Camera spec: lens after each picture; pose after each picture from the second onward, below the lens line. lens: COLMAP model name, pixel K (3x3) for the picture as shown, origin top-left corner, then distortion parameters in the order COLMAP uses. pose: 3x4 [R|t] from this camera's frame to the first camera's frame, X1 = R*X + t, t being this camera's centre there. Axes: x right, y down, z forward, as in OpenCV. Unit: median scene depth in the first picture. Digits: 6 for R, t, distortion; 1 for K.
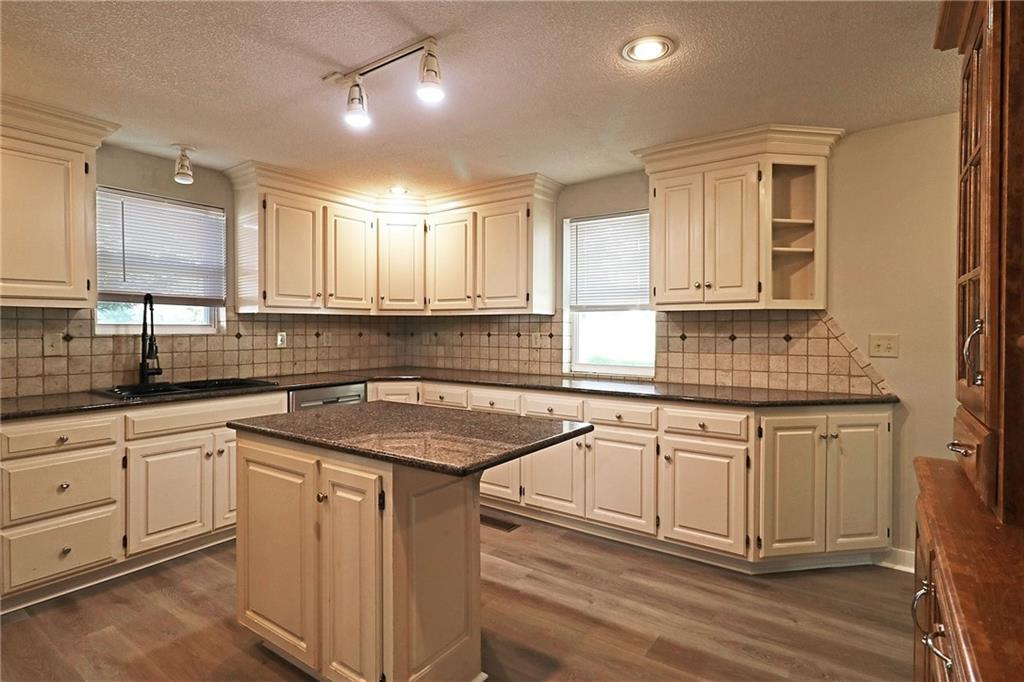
lens RADIAL K [[516.6, 0, 512.0], [0, 516.6, 341.0], [0, 0, 1]] dist [0.002332, 0.000070]
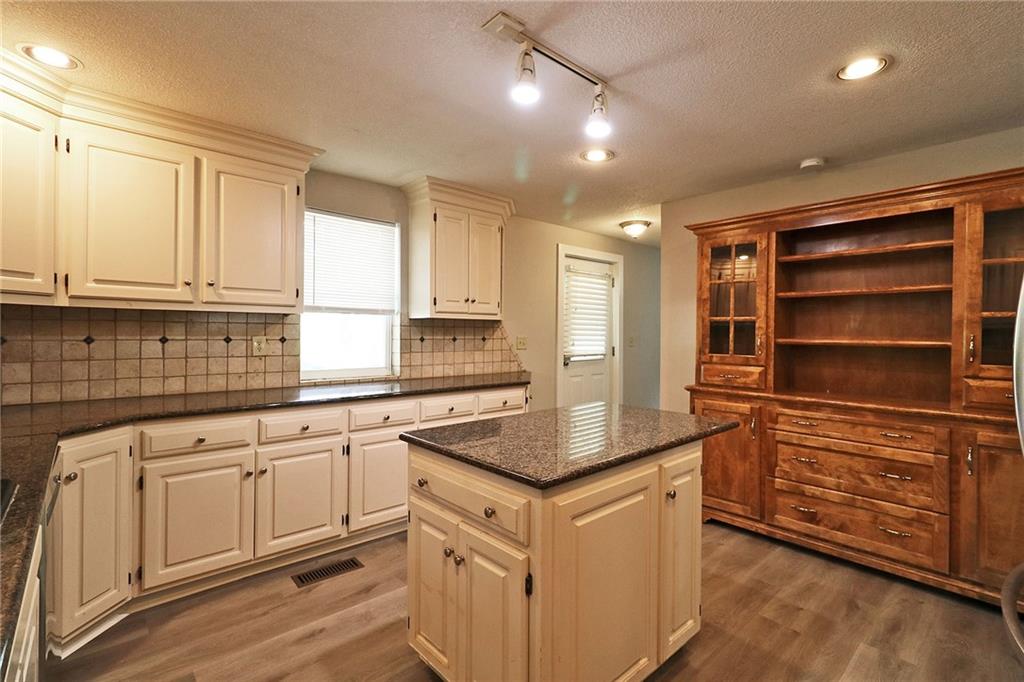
lens RADIAL K [[470.7, 0, 512.0], [0, 470.7, 341.0], [0, 0, 1]] dist [0.007560, 0.000046]
pose [[0.220166, -0.015811, 0.975334, -0.675176], [0.016656, 0.999784, 0.012447, -0.013887], [-0.975320, 0.013504, 0.220382, 0.542009]]
